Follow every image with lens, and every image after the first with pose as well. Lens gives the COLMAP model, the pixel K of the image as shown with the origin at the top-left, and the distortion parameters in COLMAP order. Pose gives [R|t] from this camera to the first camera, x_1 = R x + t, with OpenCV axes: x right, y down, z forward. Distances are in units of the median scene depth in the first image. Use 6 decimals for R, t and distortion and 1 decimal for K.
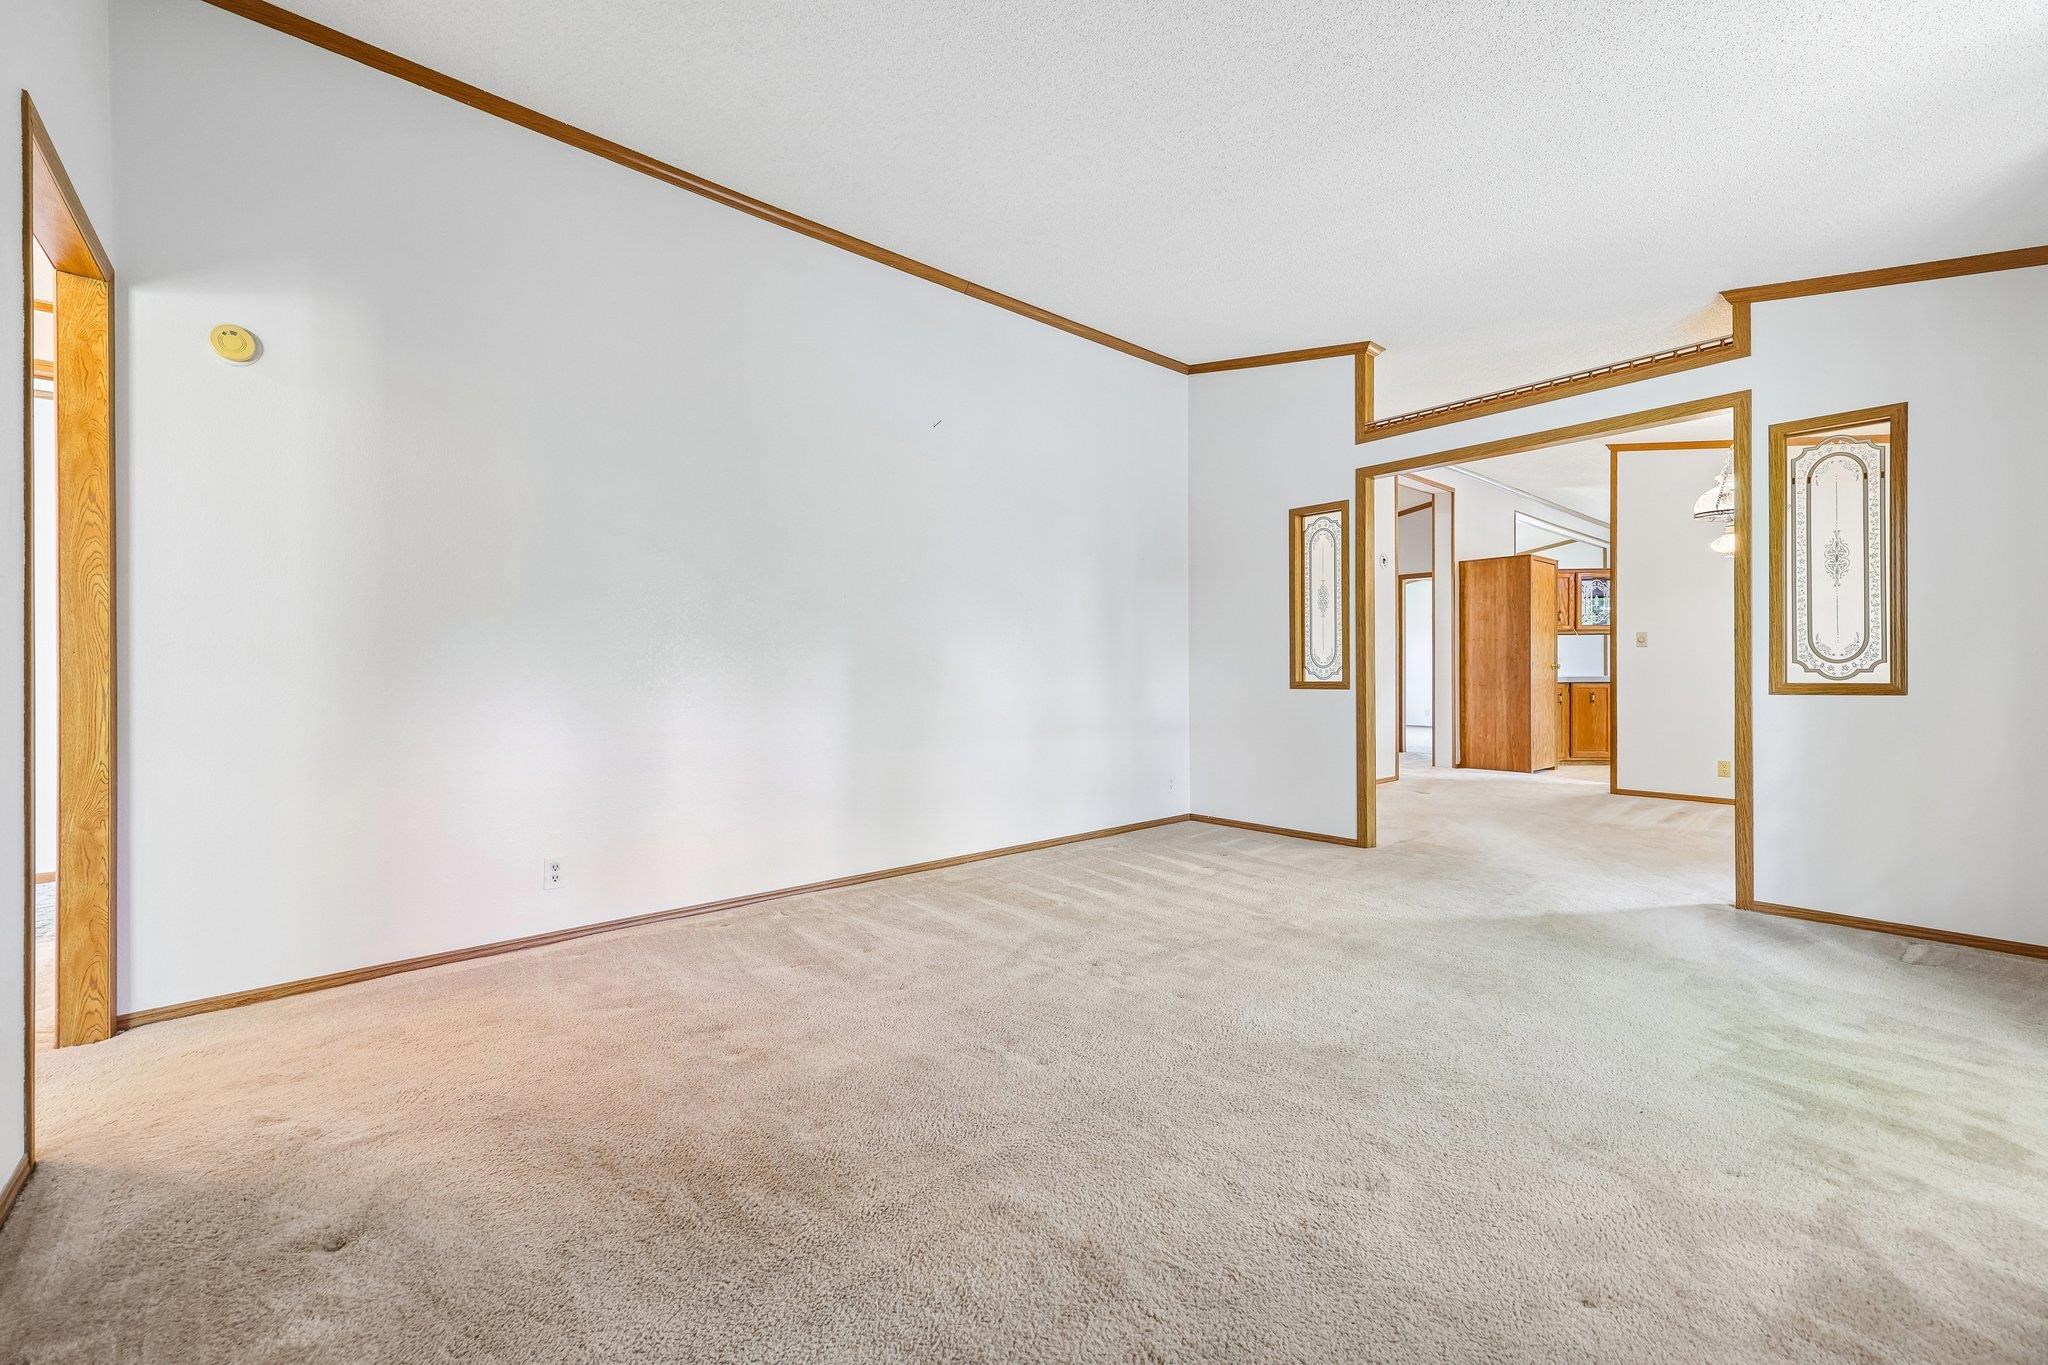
lens RADIAL K [[909.1, 0, 1024.0], [0, 909.1, 682.5], [0, 0, 1]] dist [0.025025, 0.000117]
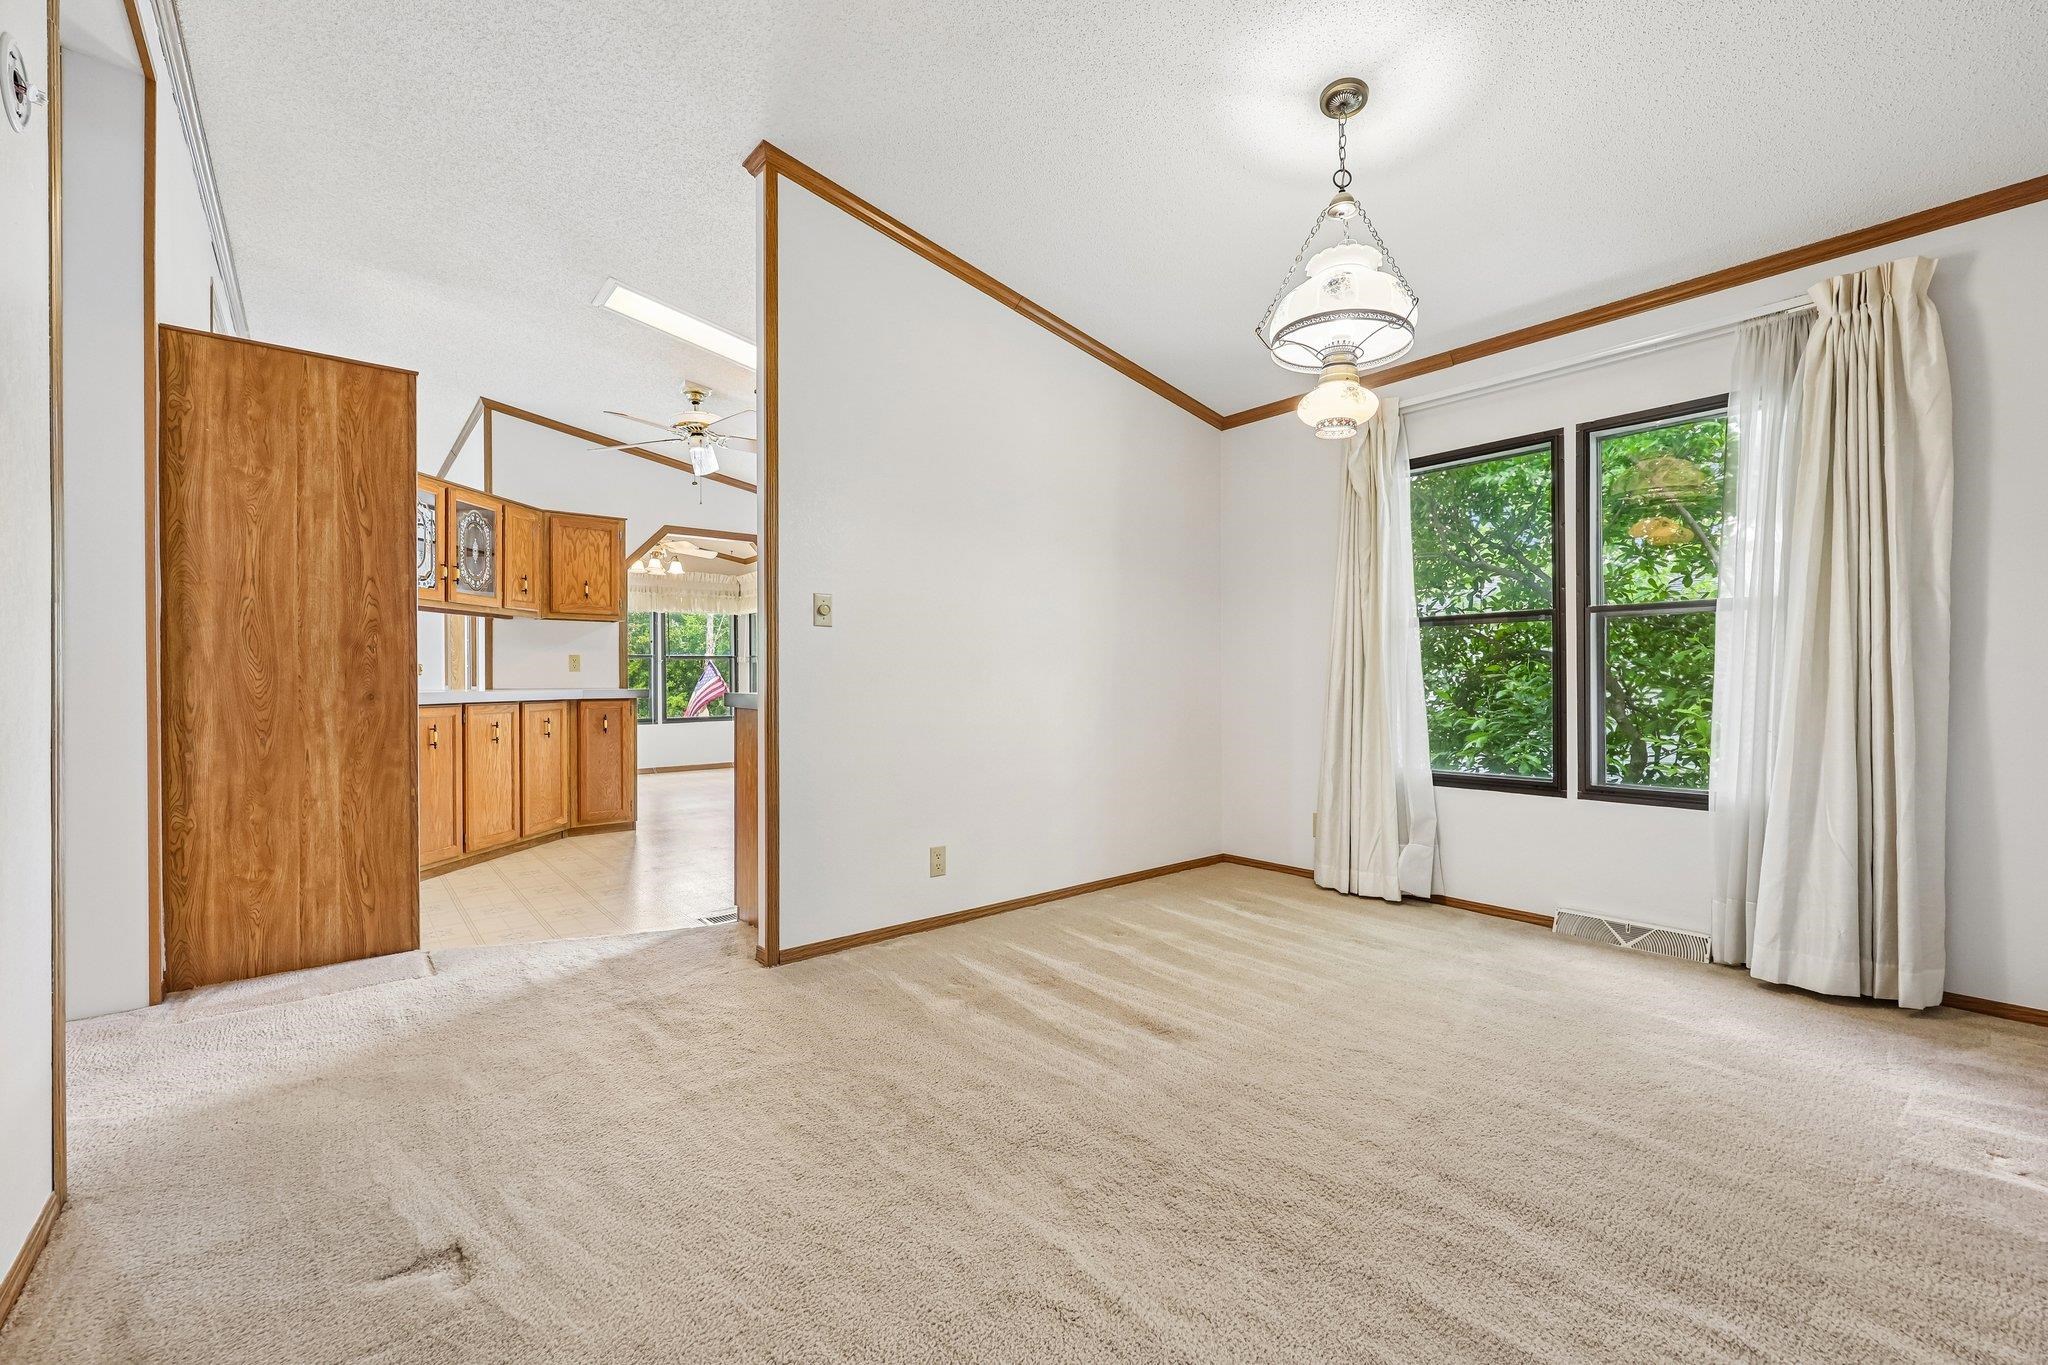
lens RADIAL K [[825.5, 0, 1020.7], [0, 825.5, 677.4], [0, 0, 1]] dist [0.001611, 0.000347]
pose [[0.030254, 0.008060, 0.999510, 0.210017], [0.013869, 0.999868, -0.008483, -0.006771], [-0.999446, 0.014119, 0.030139, 0.710875]]
